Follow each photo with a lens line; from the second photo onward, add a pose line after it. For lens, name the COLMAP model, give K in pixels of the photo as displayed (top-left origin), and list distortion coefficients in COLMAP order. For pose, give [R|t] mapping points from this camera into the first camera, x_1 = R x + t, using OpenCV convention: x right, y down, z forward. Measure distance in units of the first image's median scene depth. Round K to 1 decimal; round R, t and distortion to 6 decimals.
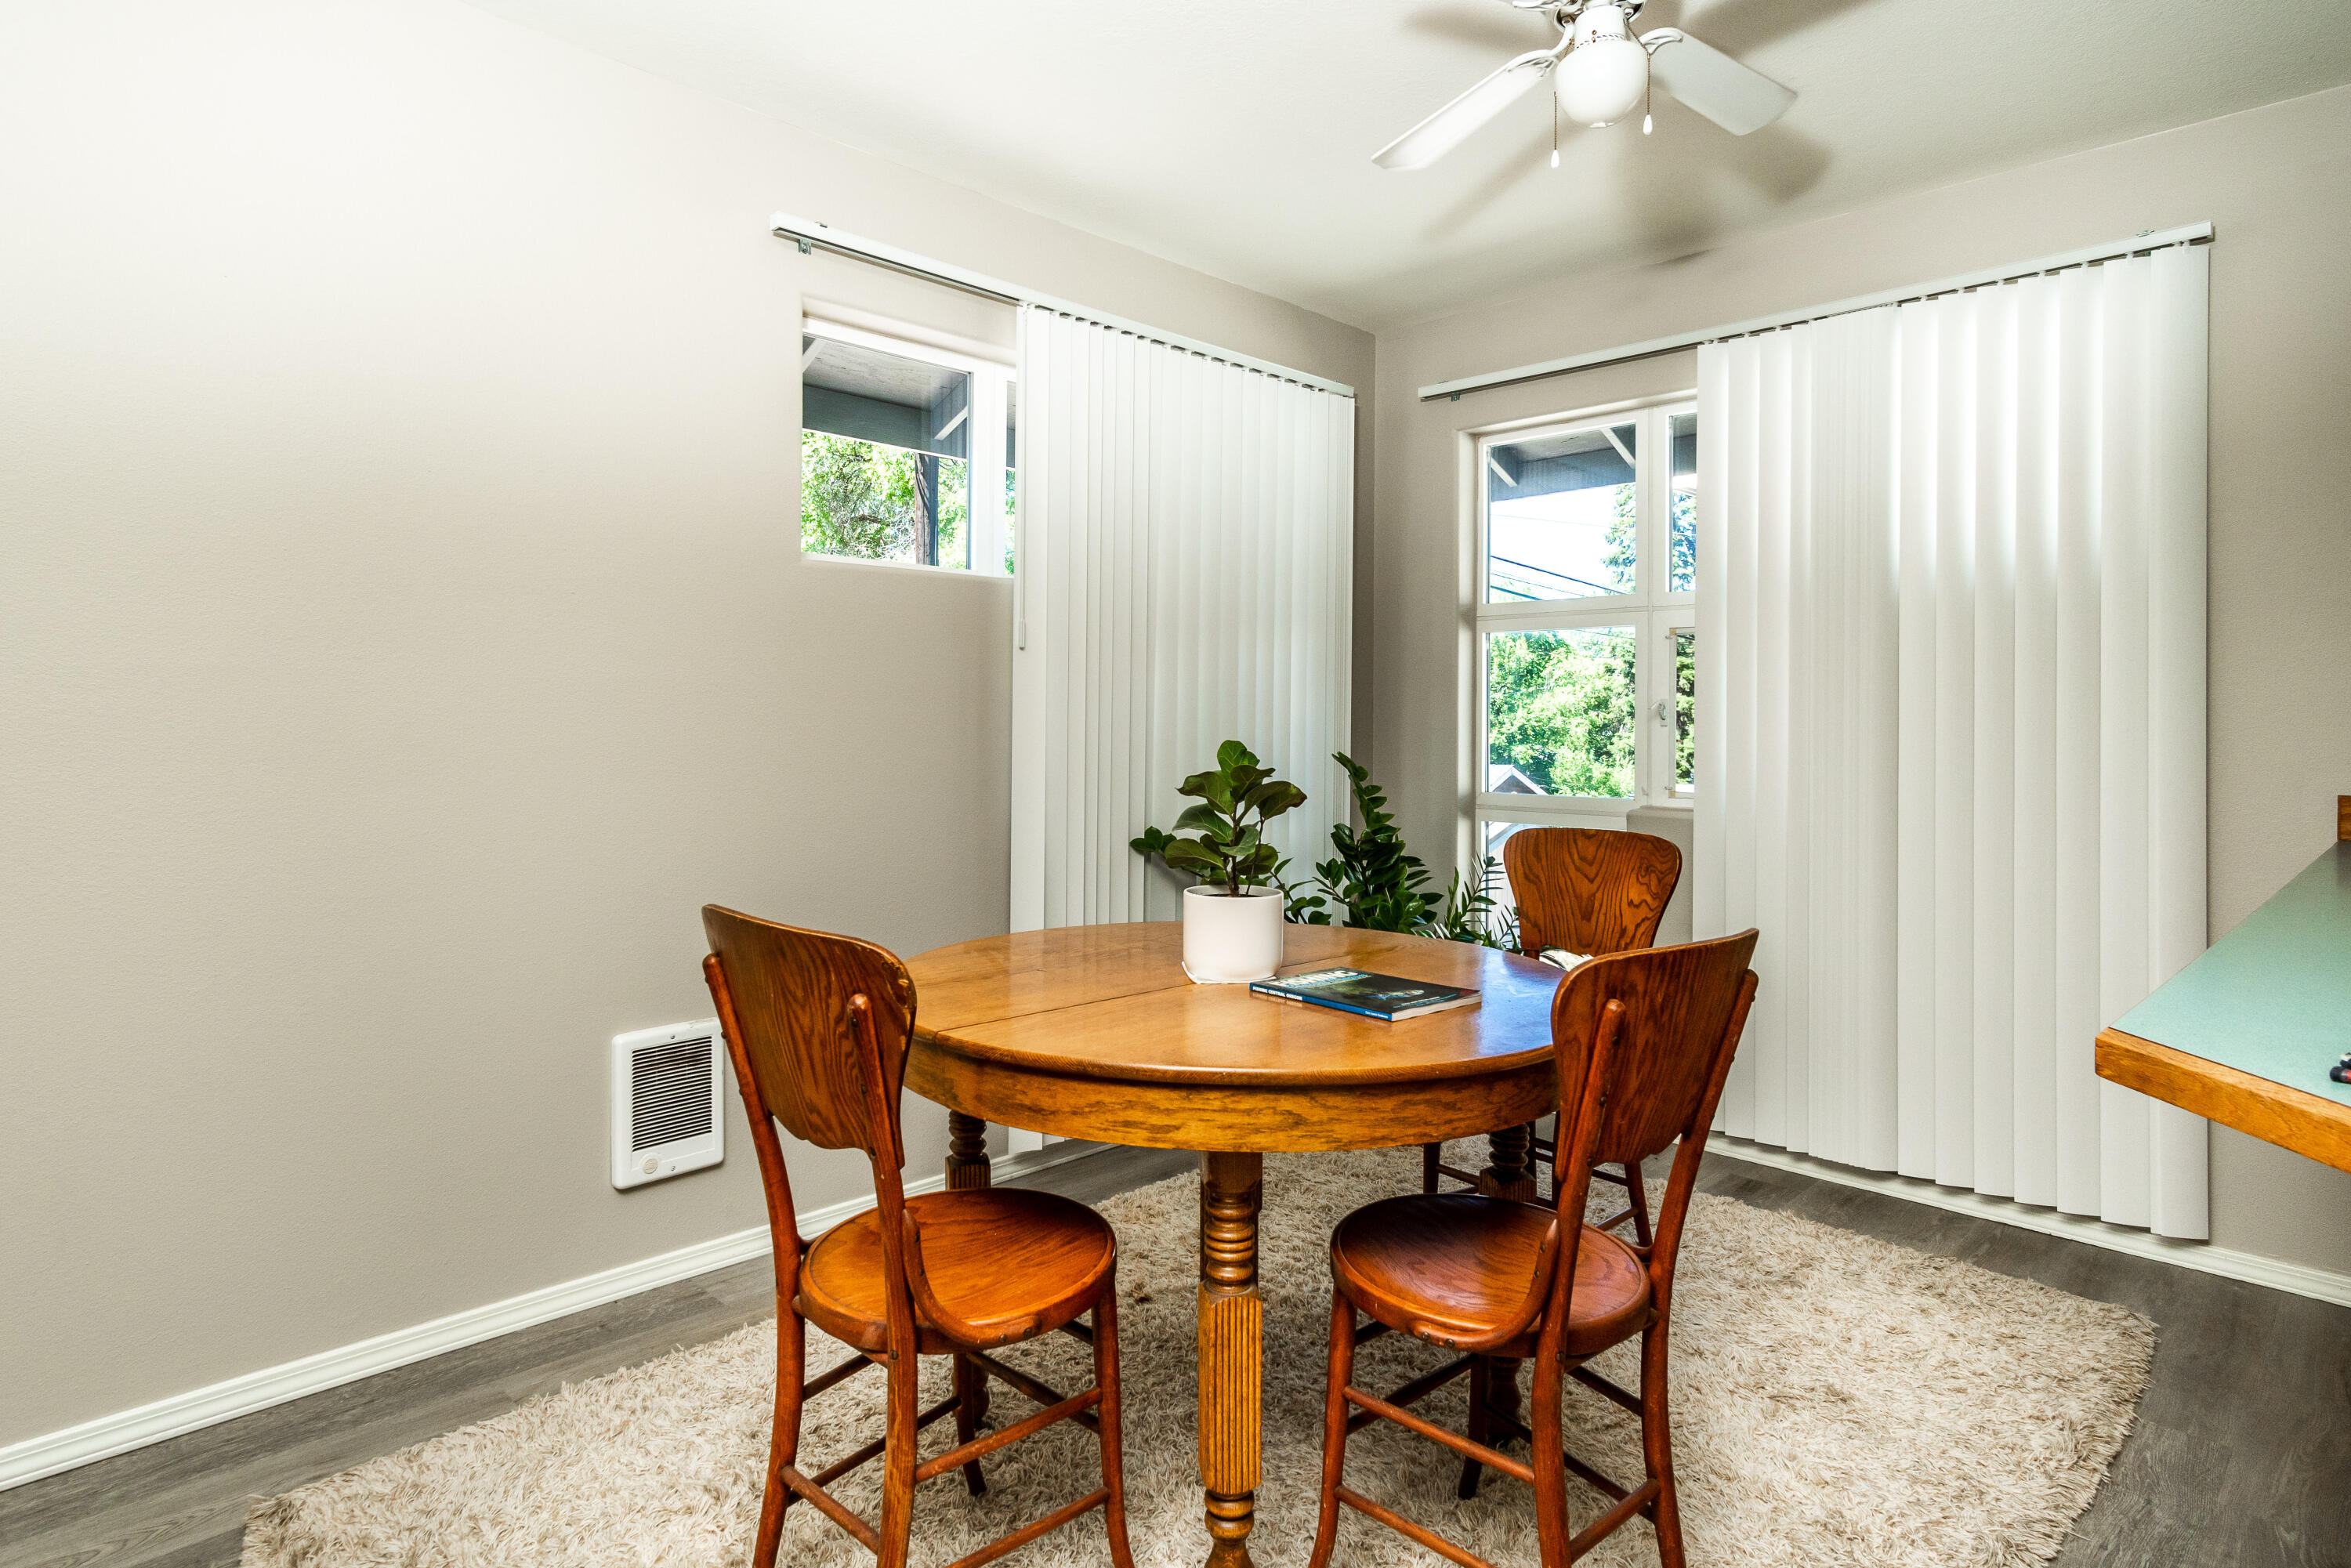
lens RADIAL K [[1281.7, 0, 1177.8], [0, 1281.7, 759.2], [0, 0, 1]] dist [0.002028, 0.003943]
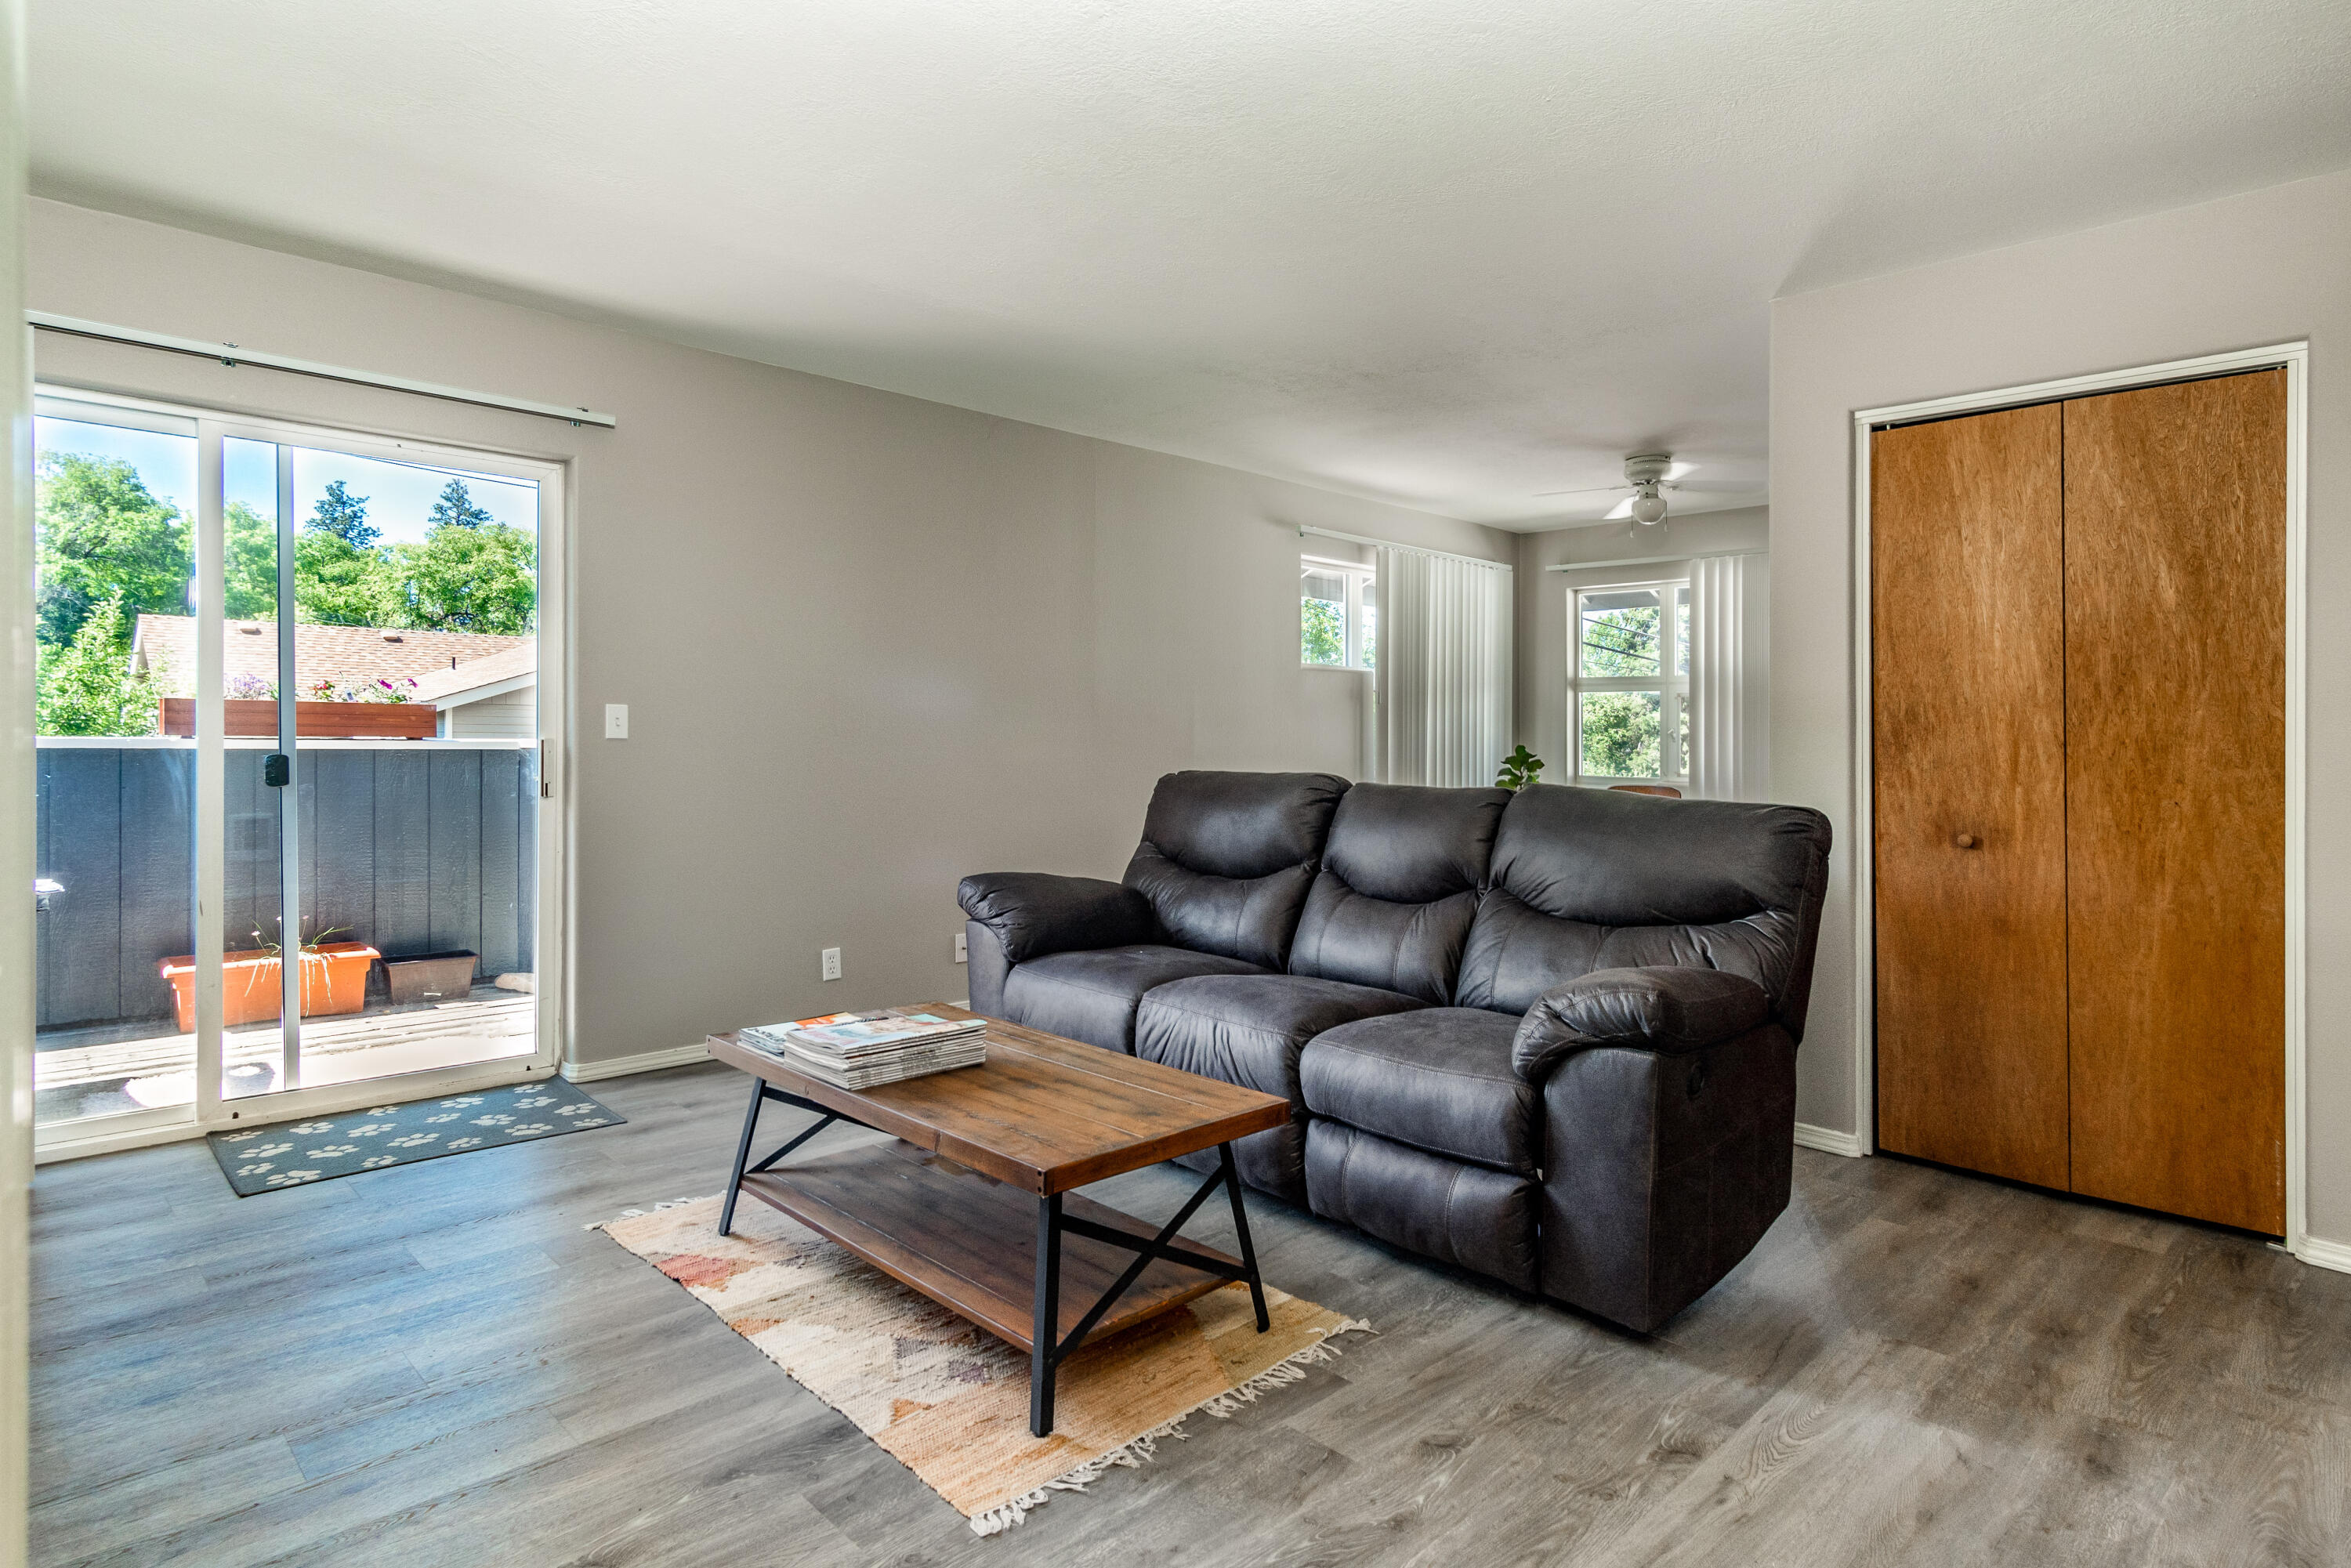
lens RADIAL K [[1281.7, 0, 1175.1], [0, 1281.7, 761.8], [0, 0, 1]] dist [0.002028, 0.003943]
pose [[0.999916, 0.004991, -0.011990, -0.339320], [-0.005103, 0.999943, -0.009397, 0.026892], [0.011942, 0.009458, 0.999884, -0.911207]]
